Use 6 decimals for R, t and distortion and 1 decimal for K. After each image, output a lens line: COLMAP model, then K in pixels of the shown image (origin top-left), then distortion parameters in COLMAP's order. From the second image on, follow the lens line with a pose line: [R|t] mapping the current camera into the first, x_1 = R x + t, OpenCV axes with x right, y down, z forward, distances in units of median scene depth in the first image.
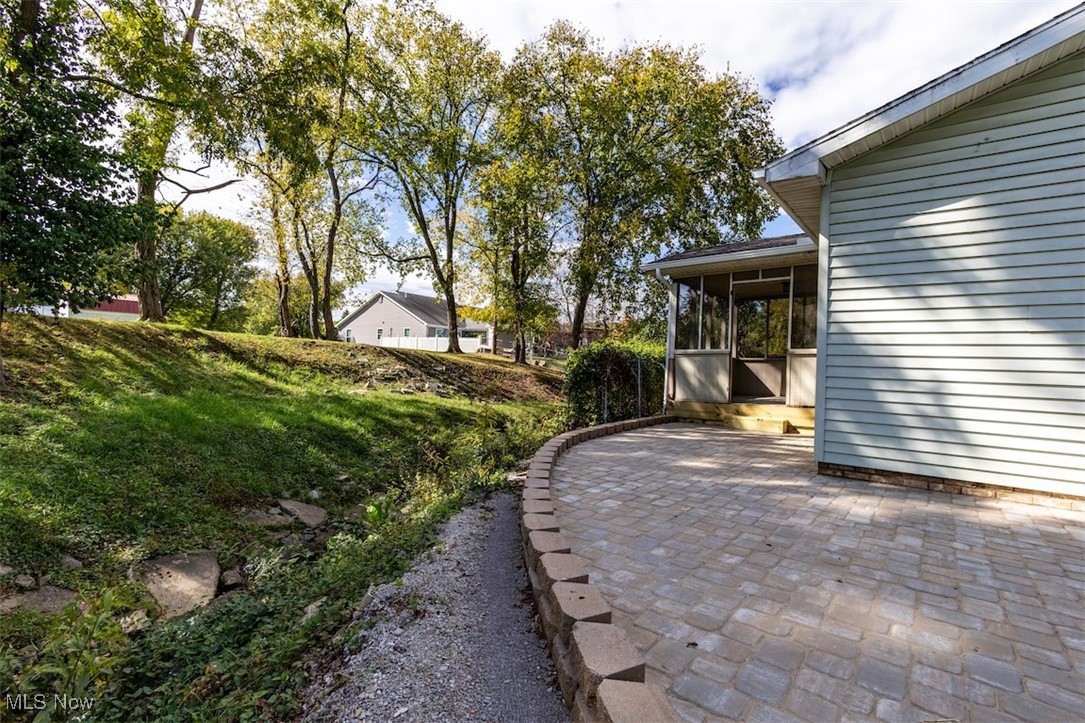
lens RADIAL K [[508.7, 0, 541.3], [0, 508.7, 360.9], [0, 0, 1]] dist [-0.001657, -0.000476]
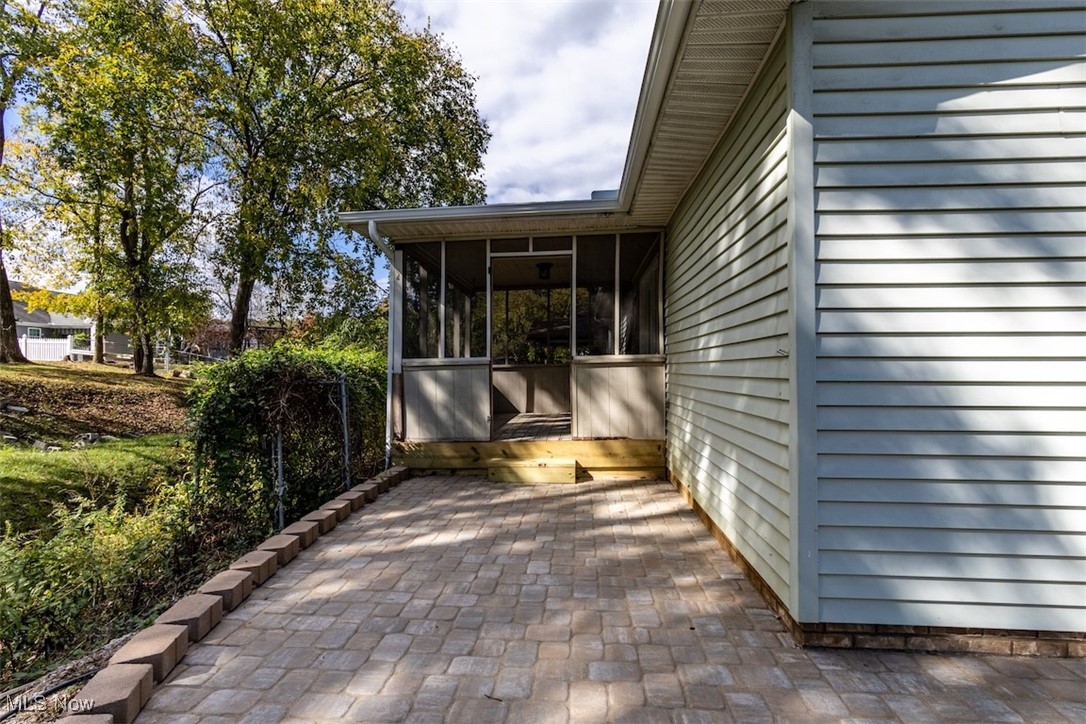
lens RADIAL K [[509.2, 0, 542.6], [0, 509.2, 365.6], [0, 0, 1]] dist [-0.001657, -0.000476]
pose [[0.828306, -0.031826, 0.559371, 0.024255], [0.026583, 0.999493, 0.017505, -0.008721], [-0.559645, 0.000370, 0.828732, 0.164181]]
